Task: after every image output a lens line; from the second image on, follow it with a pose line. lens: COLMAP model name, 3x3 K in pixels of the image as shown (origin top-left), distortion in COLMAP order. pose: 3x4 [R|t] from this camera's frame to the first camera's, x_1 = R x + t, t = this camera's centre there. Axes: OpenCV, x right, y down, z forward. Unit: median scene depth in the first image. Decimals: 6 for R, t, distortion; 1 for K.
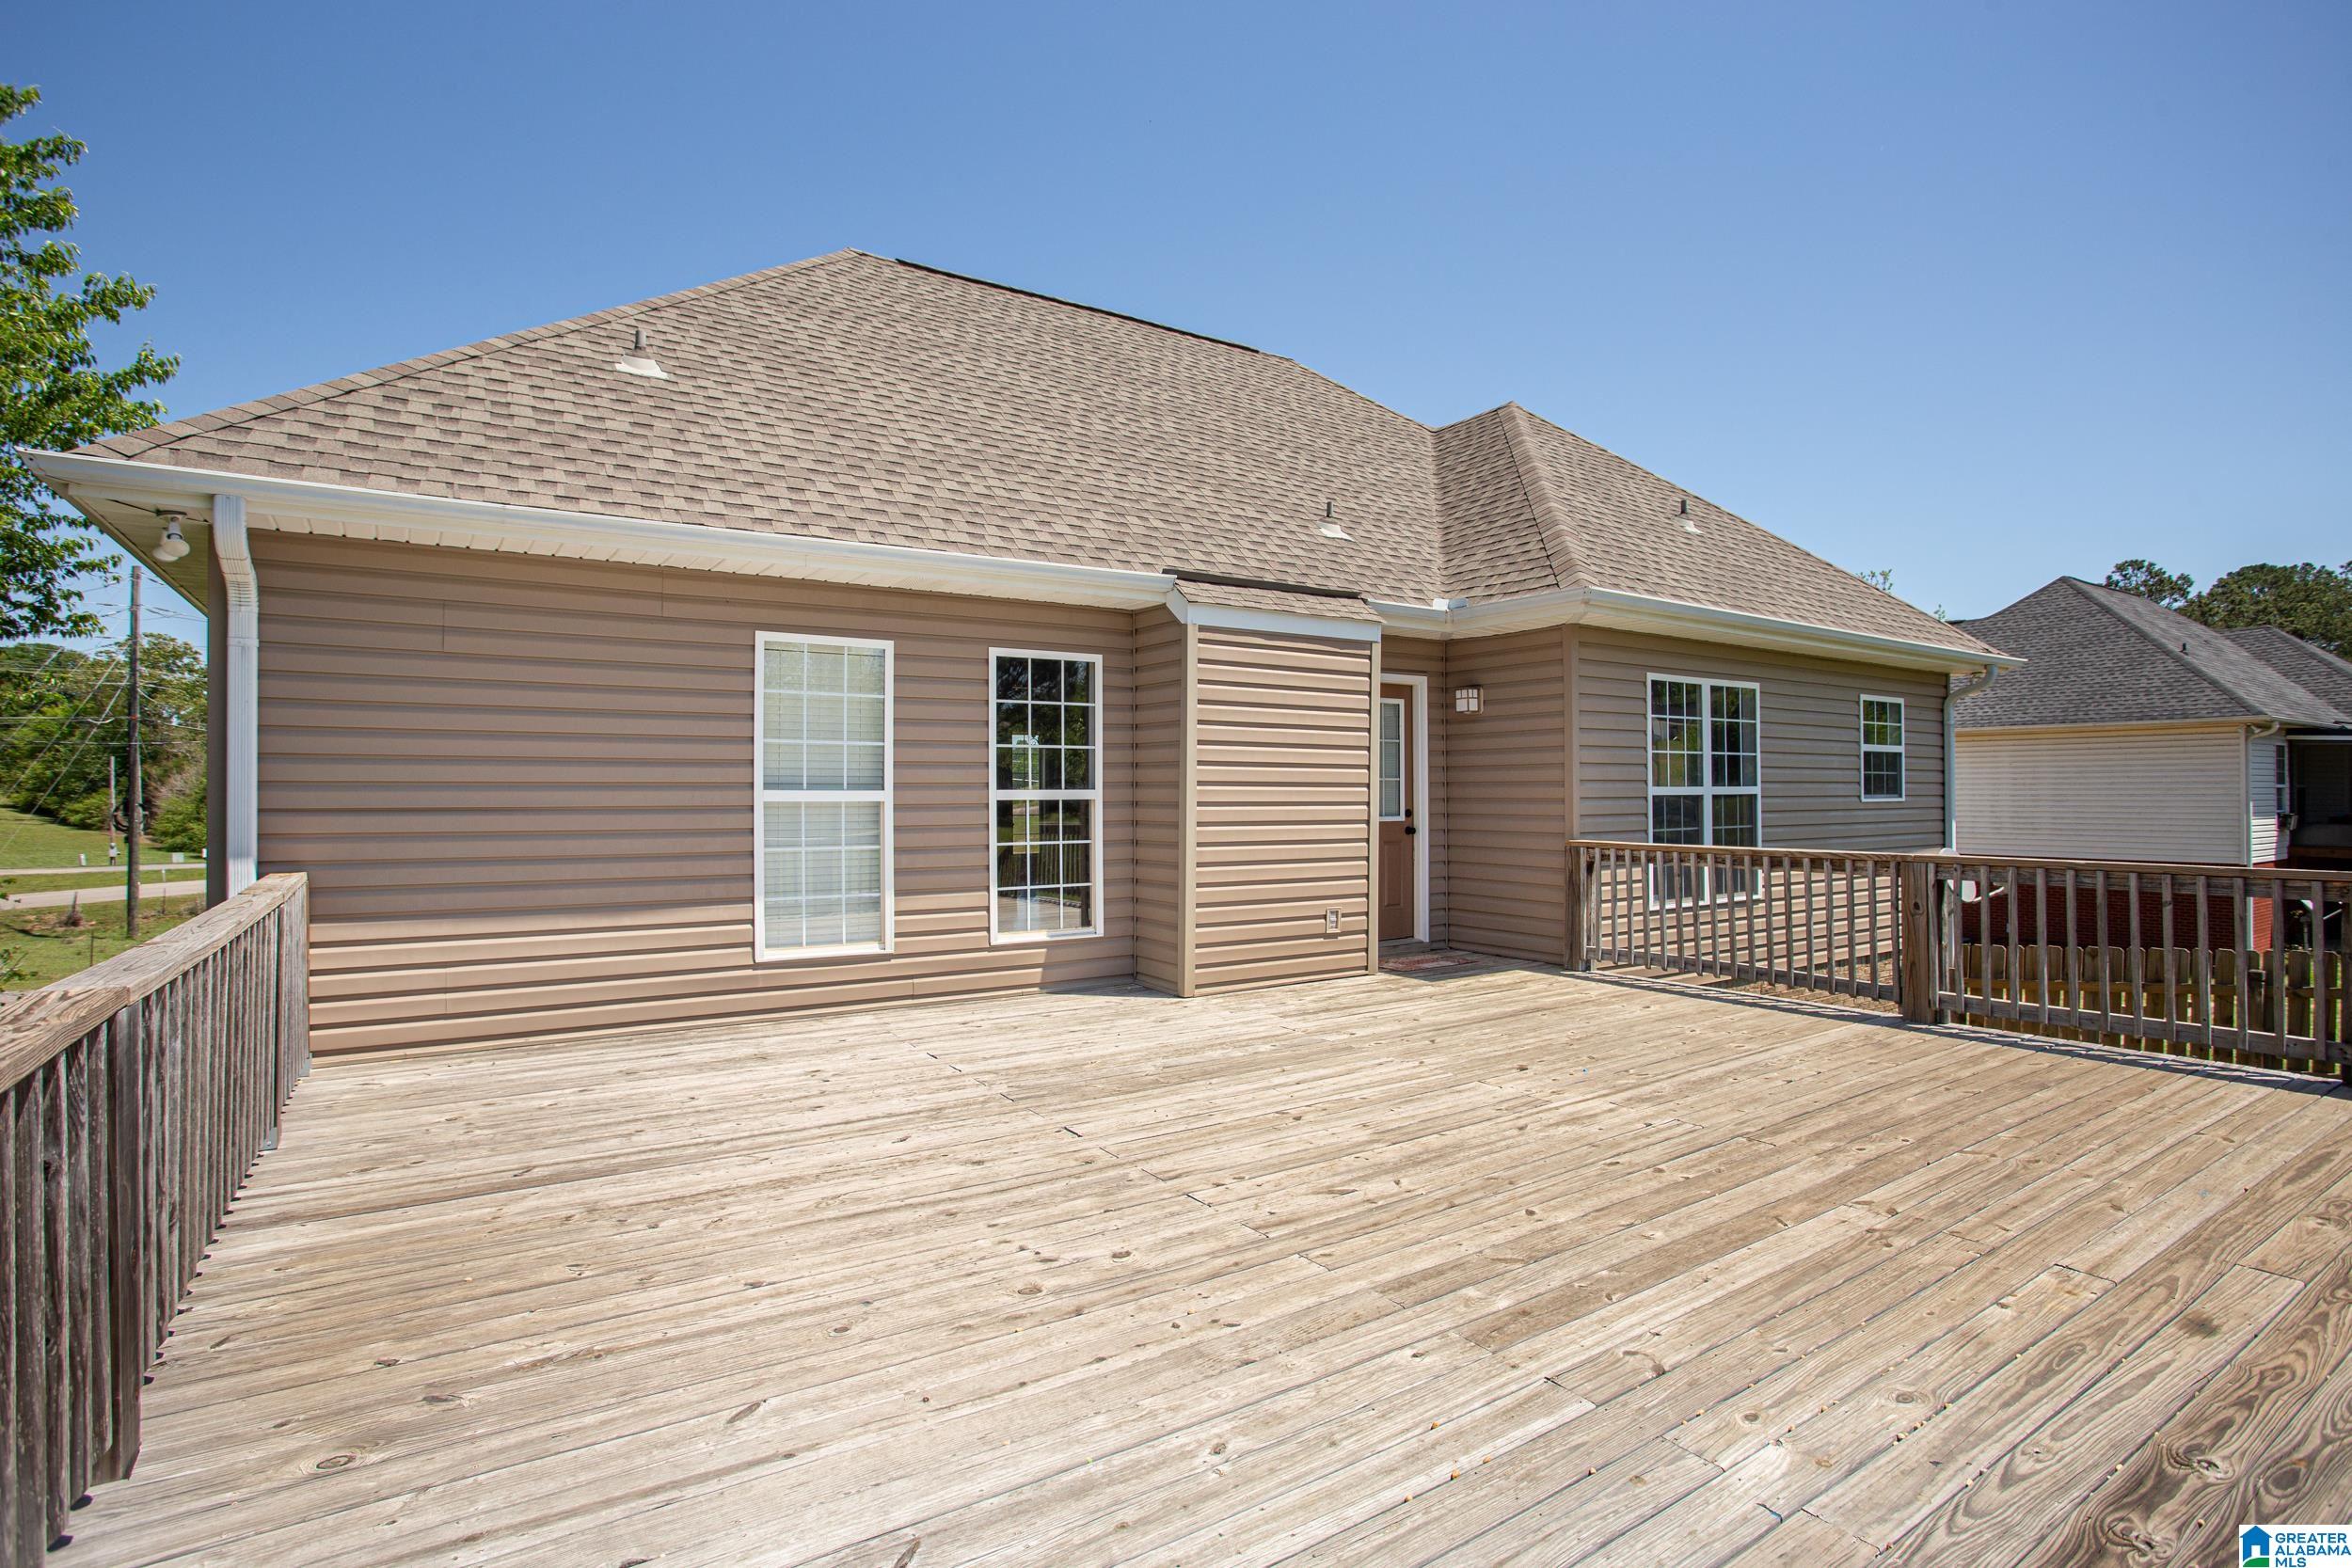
lens RADIAL K [[1172.5, 0, 1176.0], [0, 1172.5, 784.0], [0, 0, 1]] dist [0.000477, 0.000284]
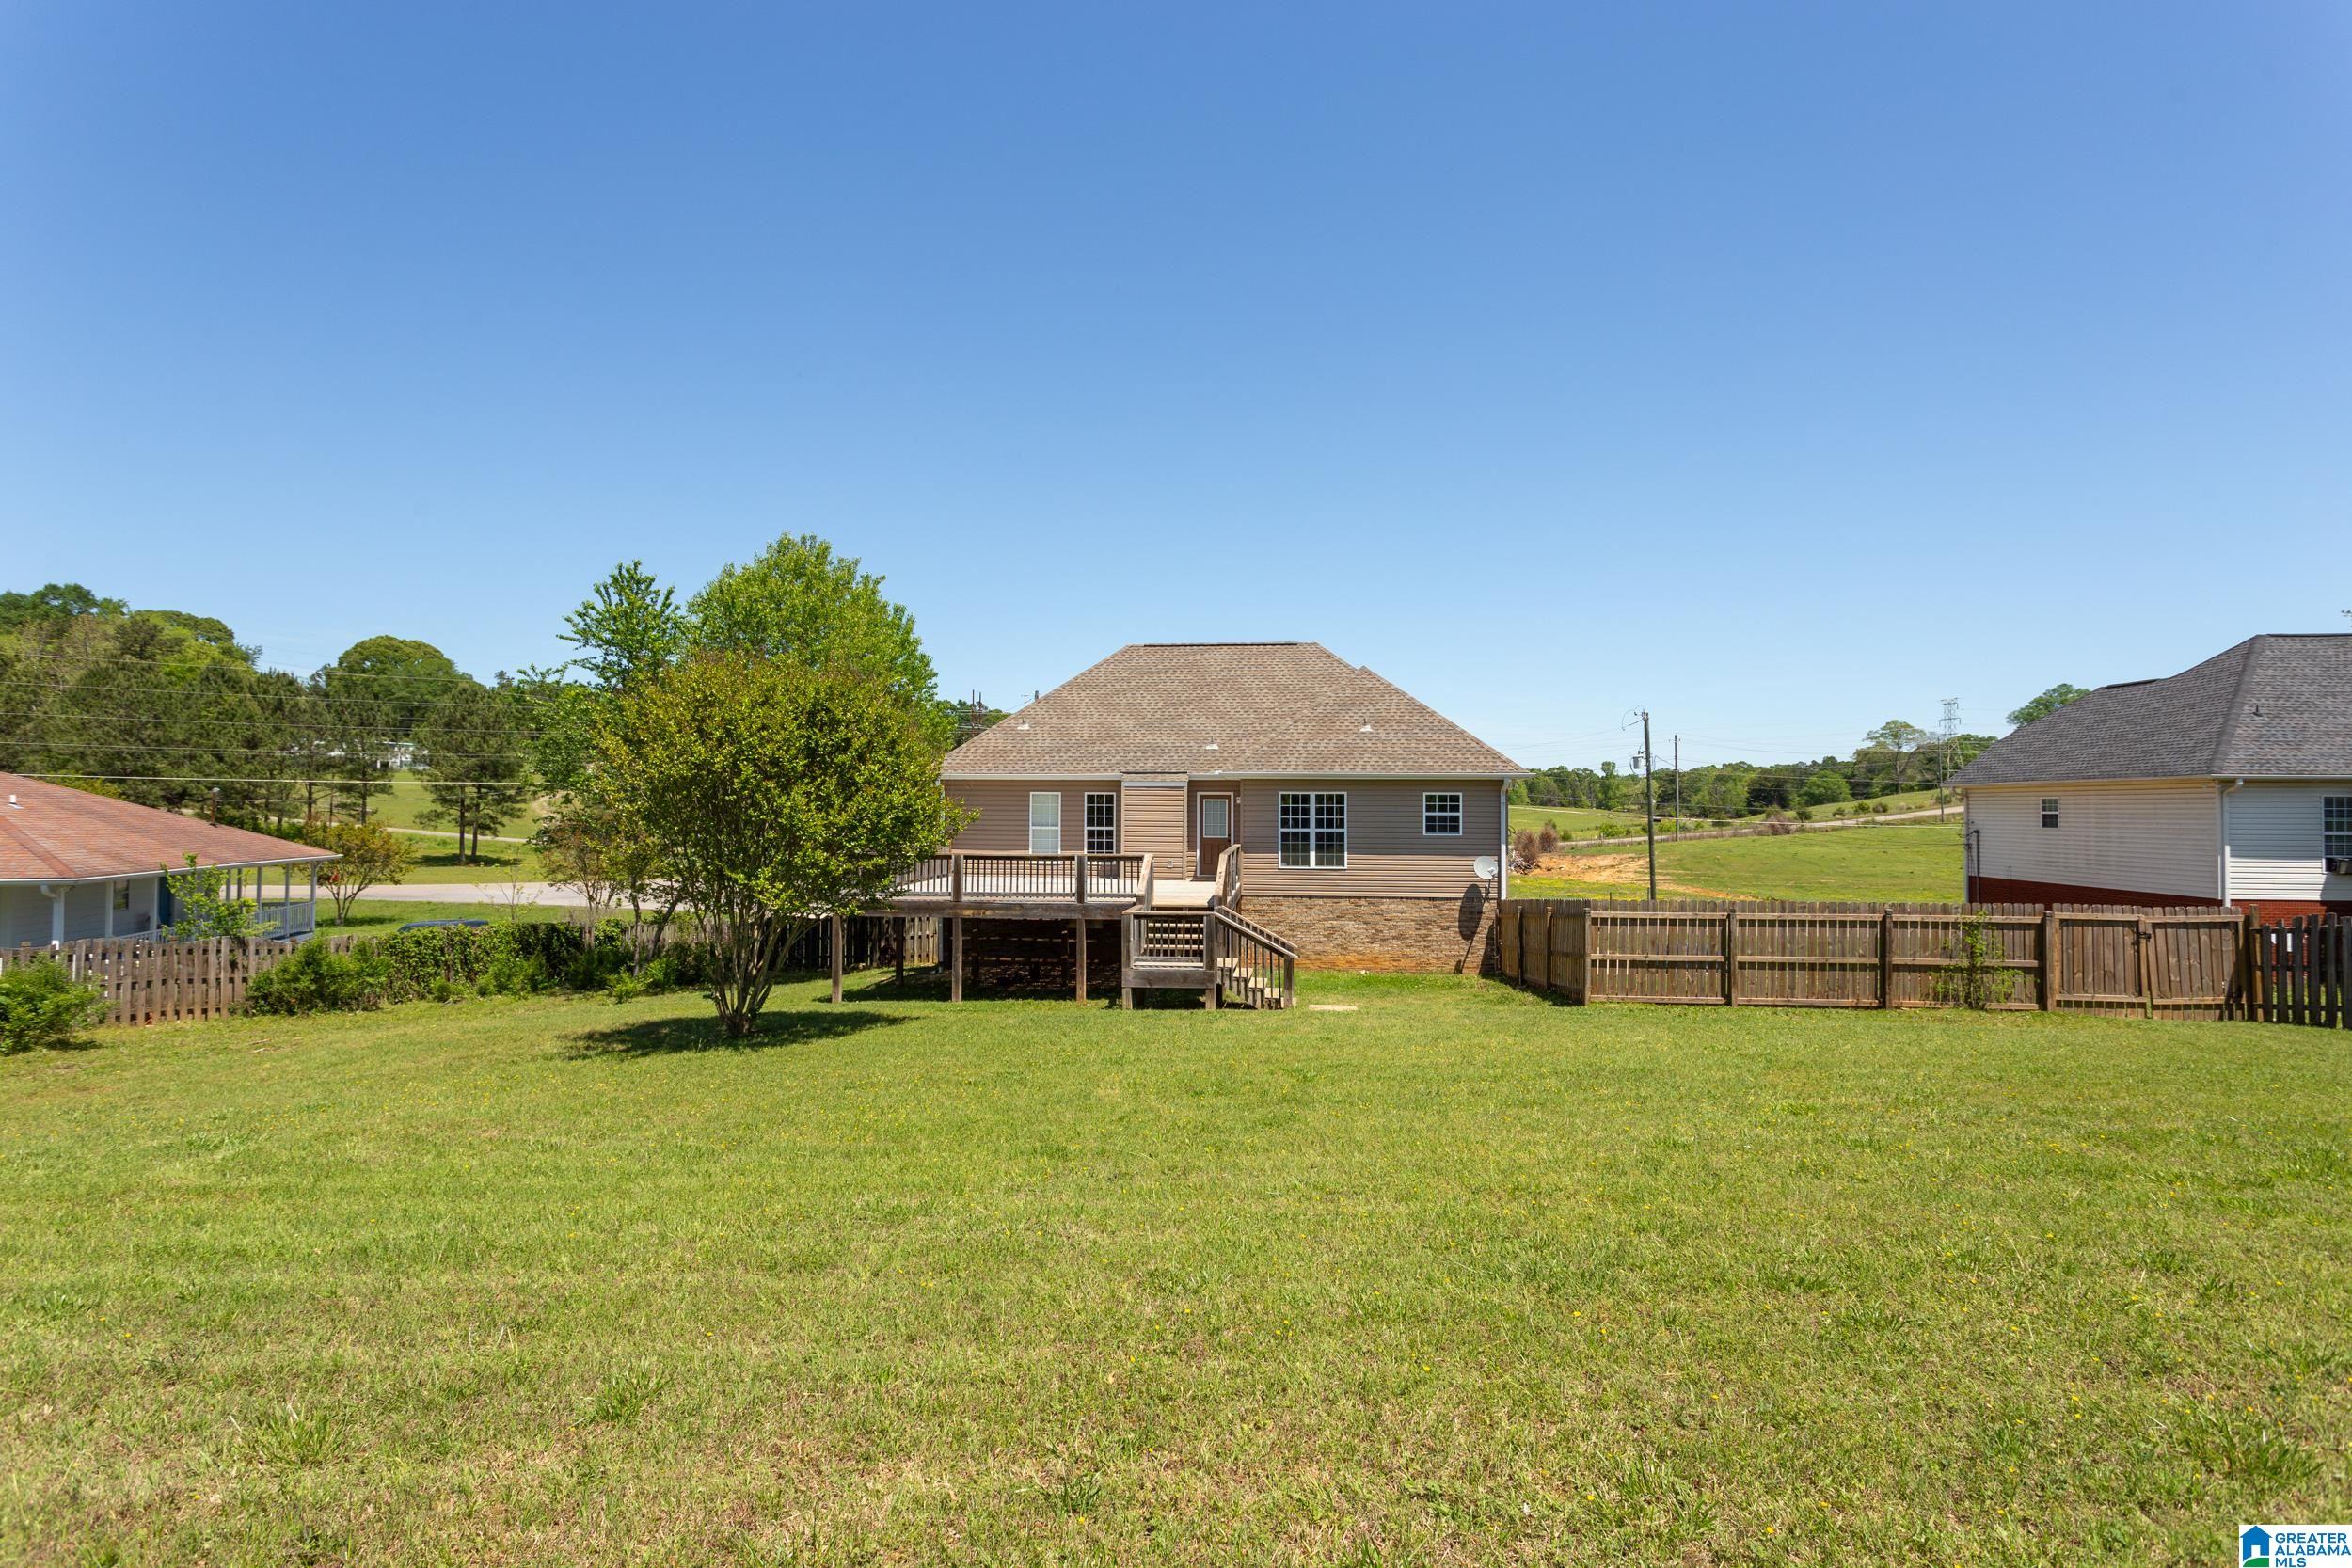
lens RADIAL K [[1172.5, 0, 1176.0], [0, 1172.5, 784.0], [0, 0, 1]] dist [0.000477, 0.000284]
pose [[0.751747, -0.007414, -0.659410, 2.136079], [-0.002155, 0.999904, -0.013699, -0.068765], [0.659448, 0.011719, 0.751659, -1.431912]]
